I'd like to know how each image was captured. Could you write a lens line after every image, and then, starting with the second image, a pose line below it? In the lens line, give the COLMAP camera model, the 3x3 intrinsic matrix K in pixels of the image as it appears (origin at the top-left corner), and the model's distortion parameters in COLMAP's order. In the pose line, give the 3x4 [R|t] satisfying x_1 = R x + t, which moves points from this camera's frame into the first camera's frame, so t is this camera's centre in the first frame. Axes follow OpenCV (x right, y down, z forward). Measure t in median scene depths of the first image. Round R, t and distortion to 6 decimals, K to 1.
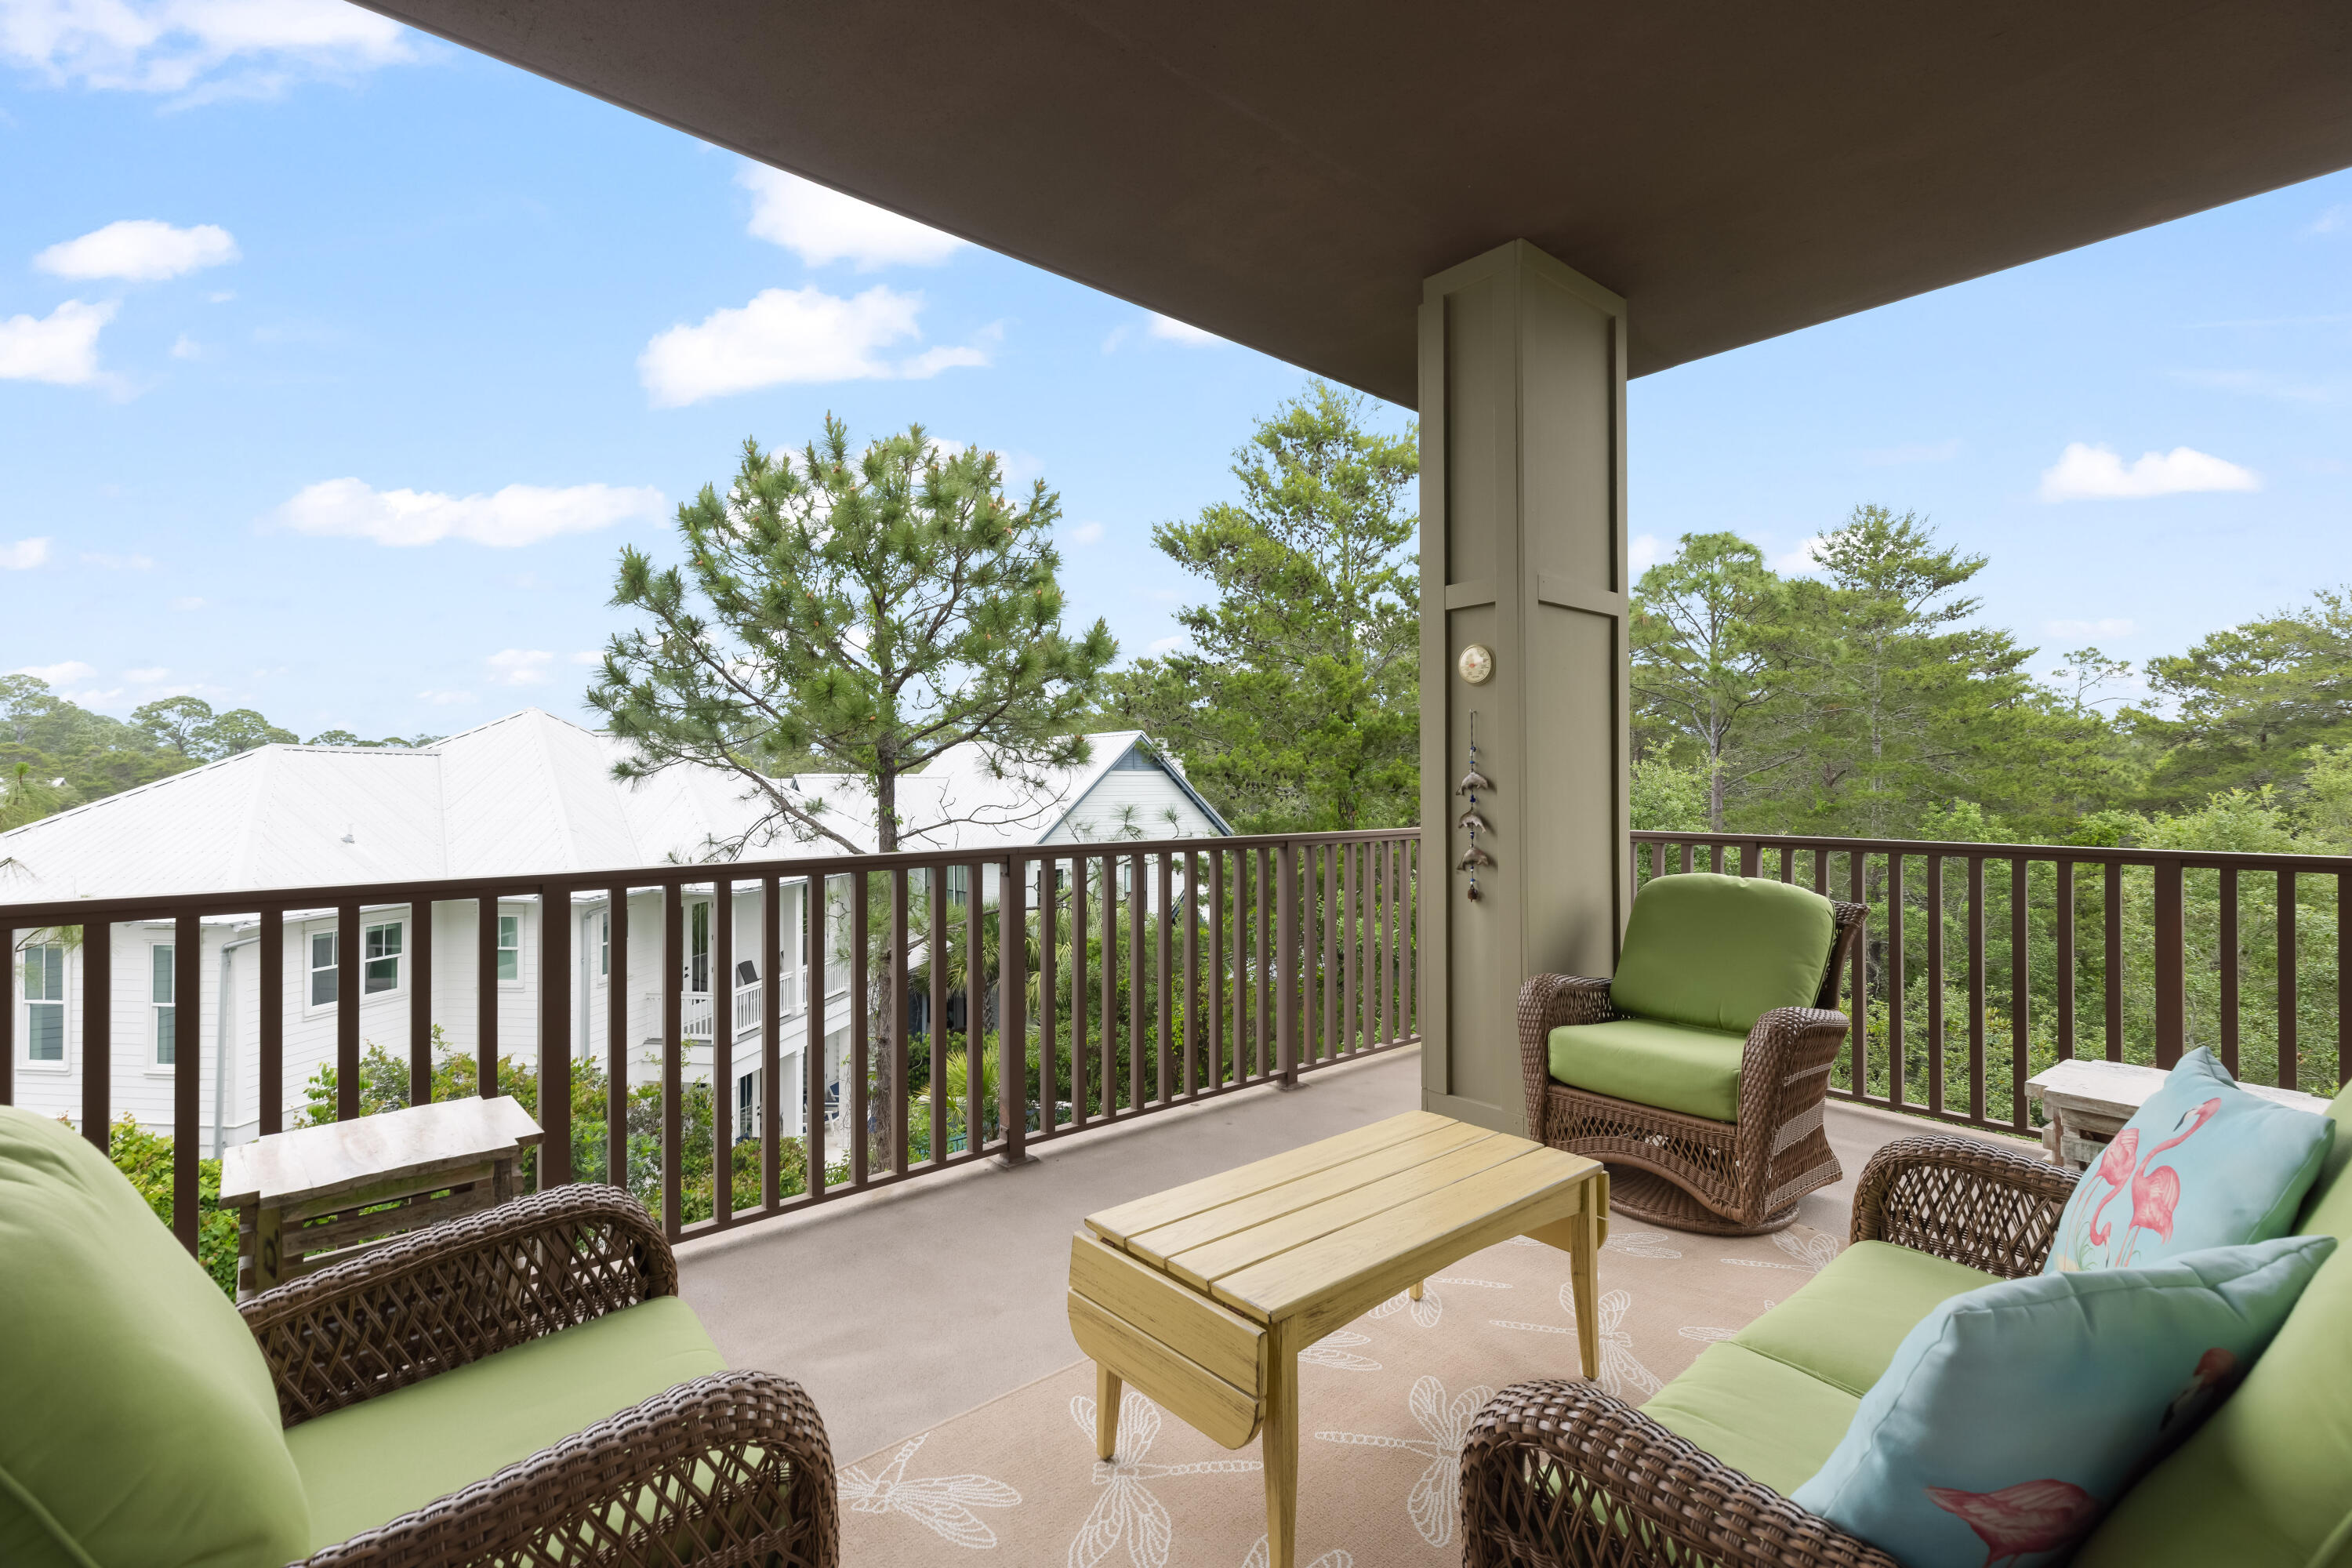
lens RADIAL K [[1069.4, 0, 1173.9], [0, 1069.4, 762.5], [0, 0, 1]] dist [0.008287, 0.000220]
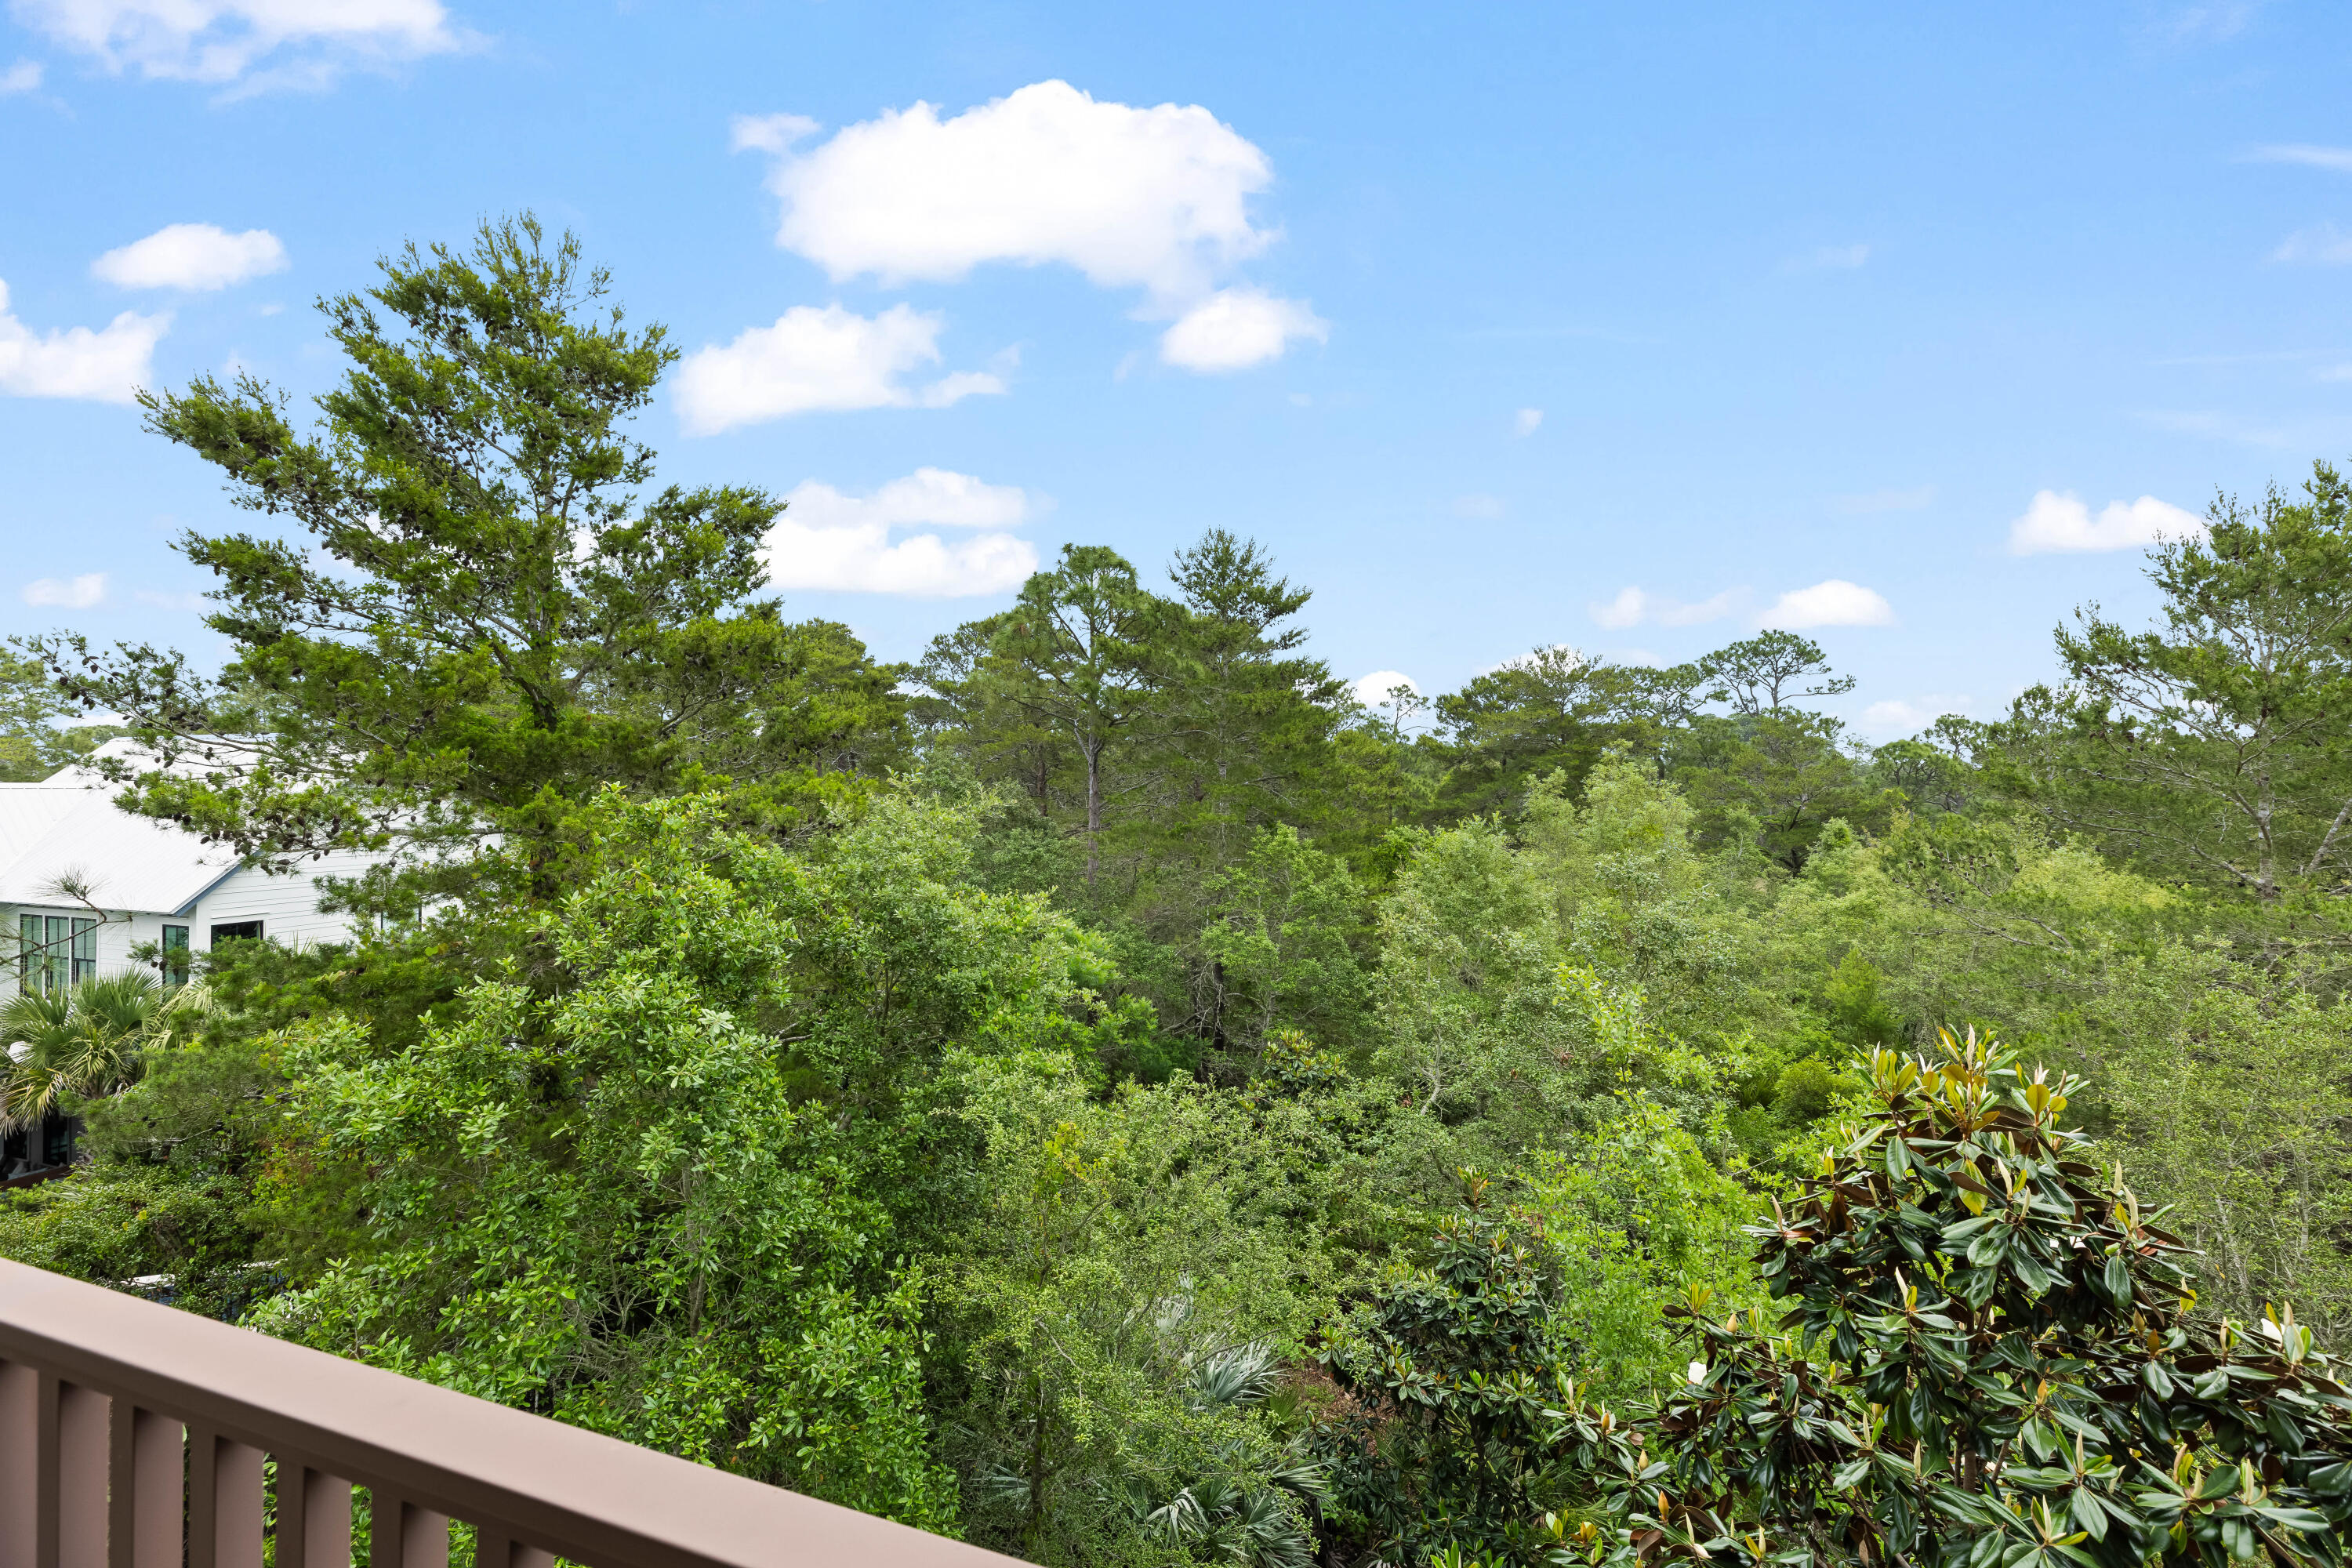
lens RADIAL K [[1050.8, 0, 1176.7], [0, 1050.8, 777.9], [0, 0, 1]] dist [0.008502, -0.000147]
pose [[0.884628, 0.009639, 0.466198, 0.165139], [-0.014678, 0.999867, 0.007178, -0.013939], [-0.466067, -0.013193, 0.884651, 0.150141]]
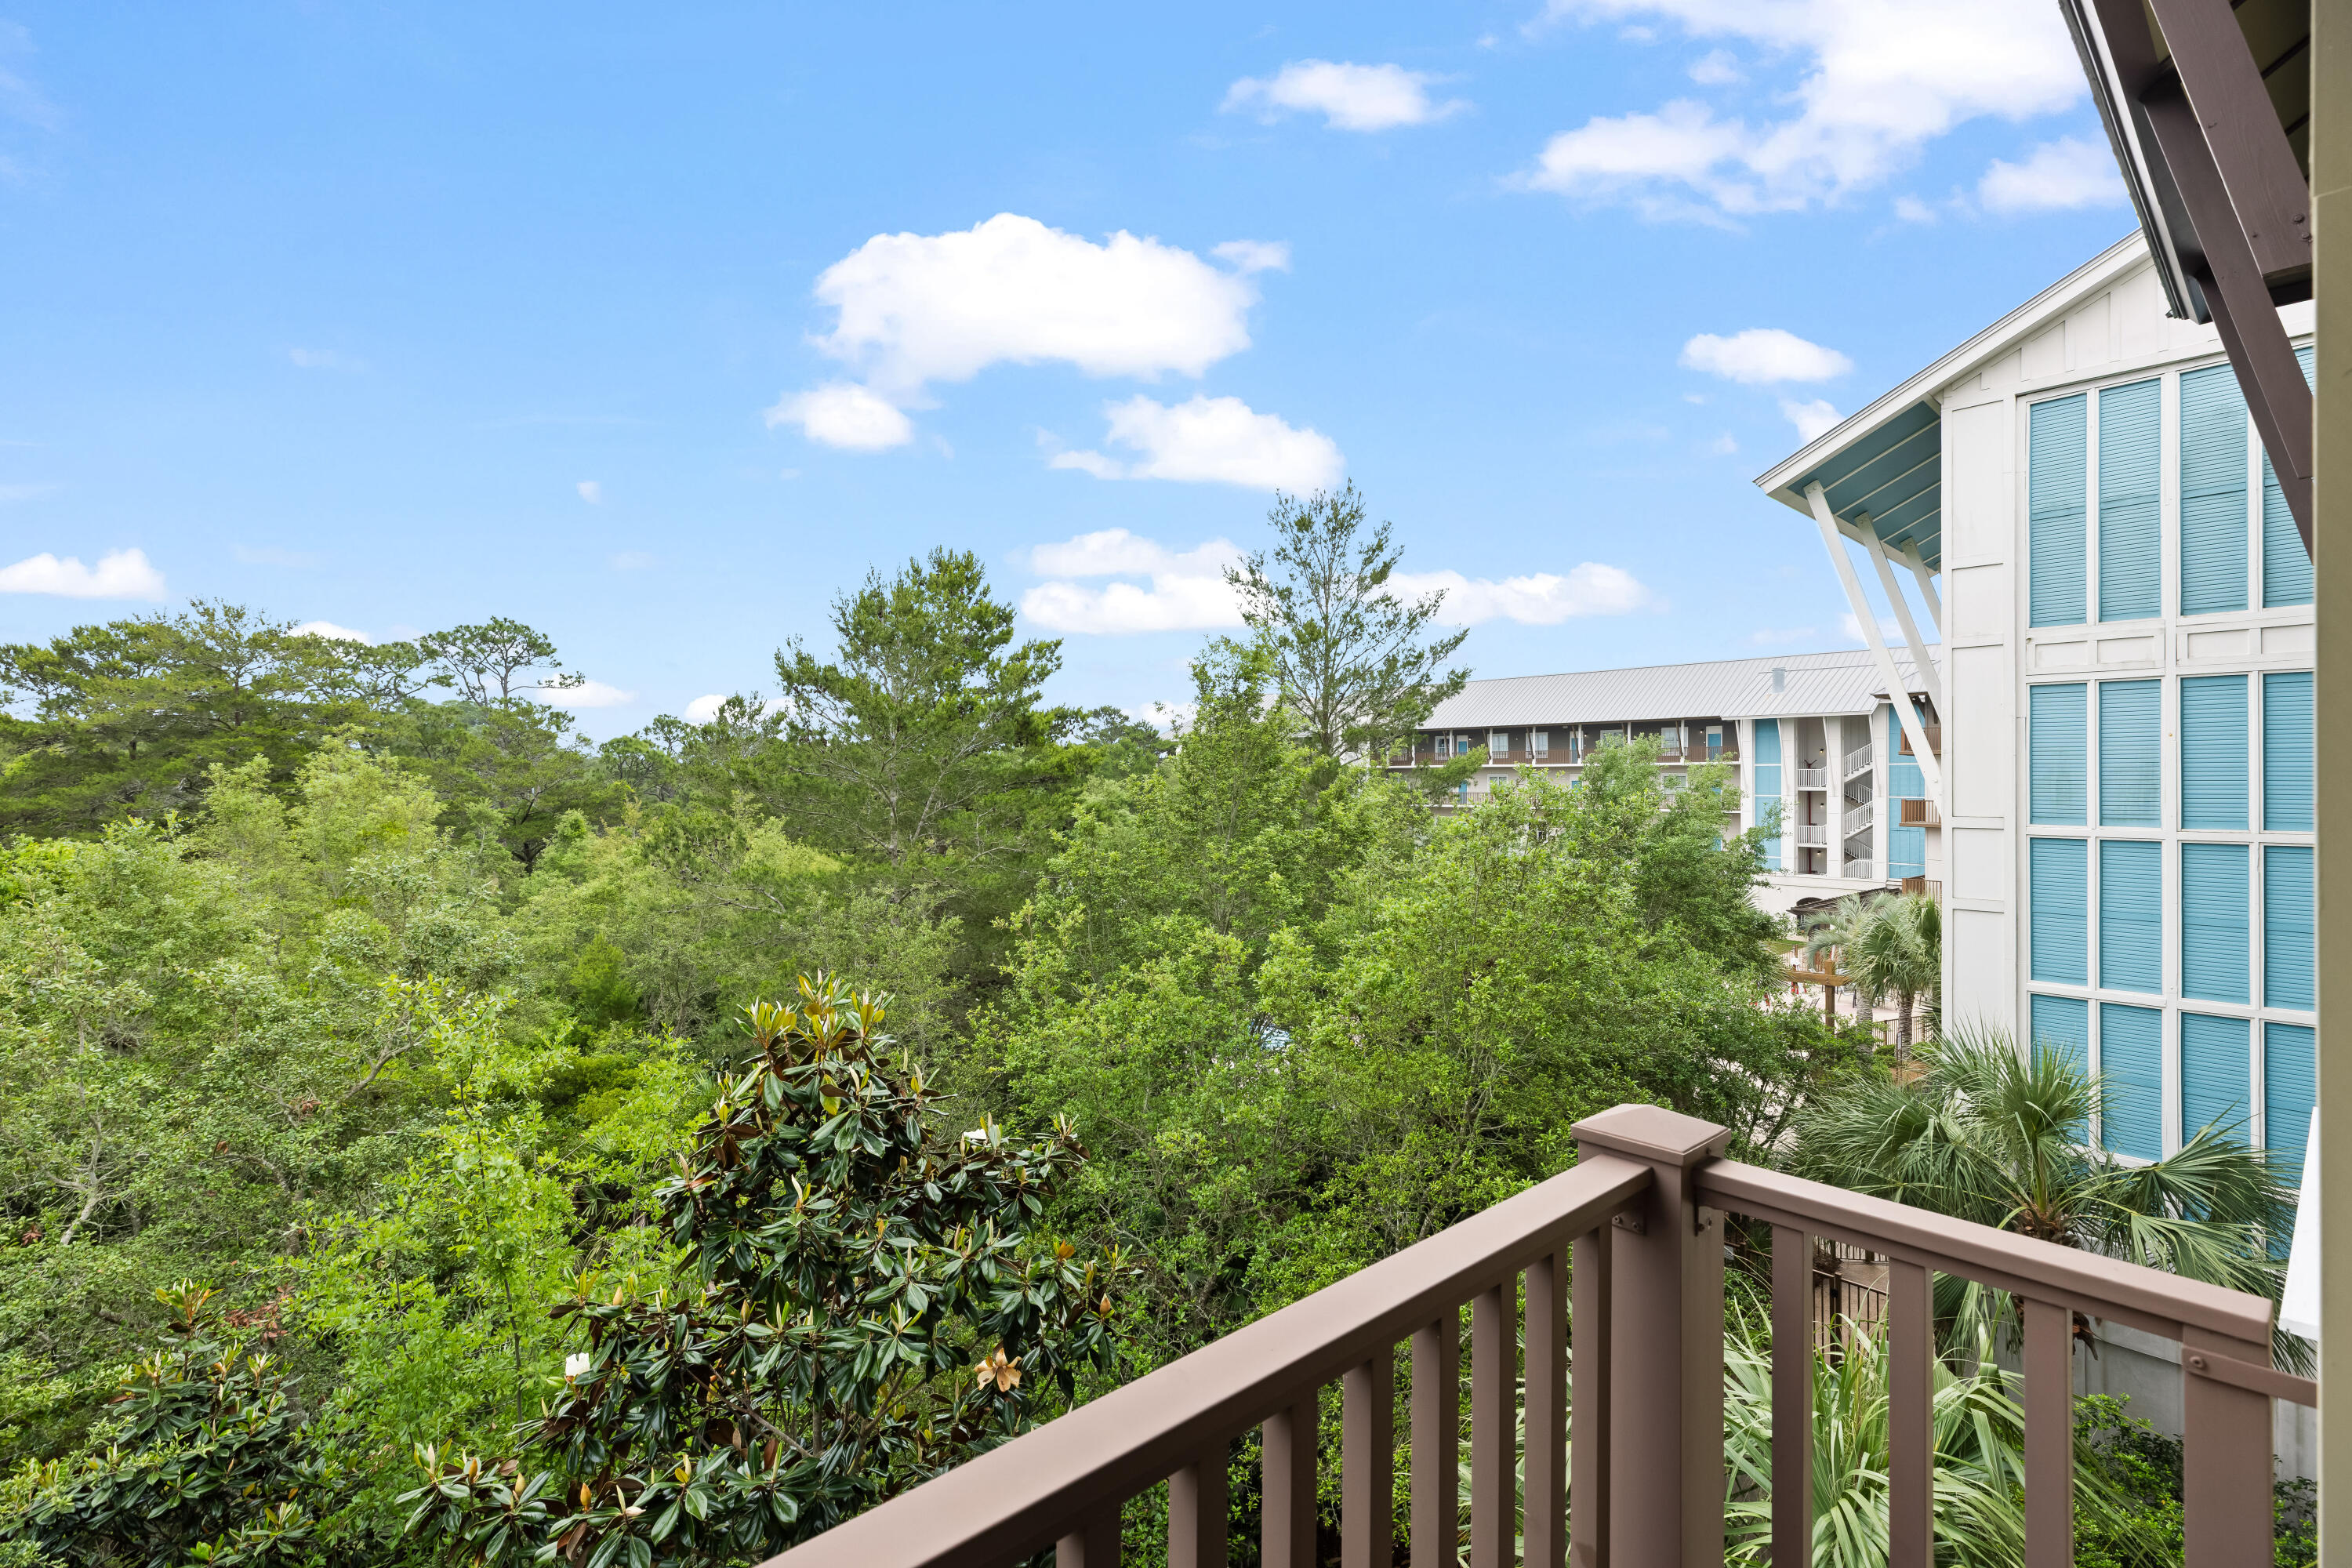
lens RADIAL K [[1050.8, 0, 1176.7], [0, 1050.8, 777.9], [0, 0, 1]] dist [0.008502, -0.000147]
pose [[-0.008731, 0.008453, 0.999926, 0.138377], [-0.023051, 0.999697, -0.008653, -0.013657], [-0.999696, -0.023124, -0.008533, 0.174528]]
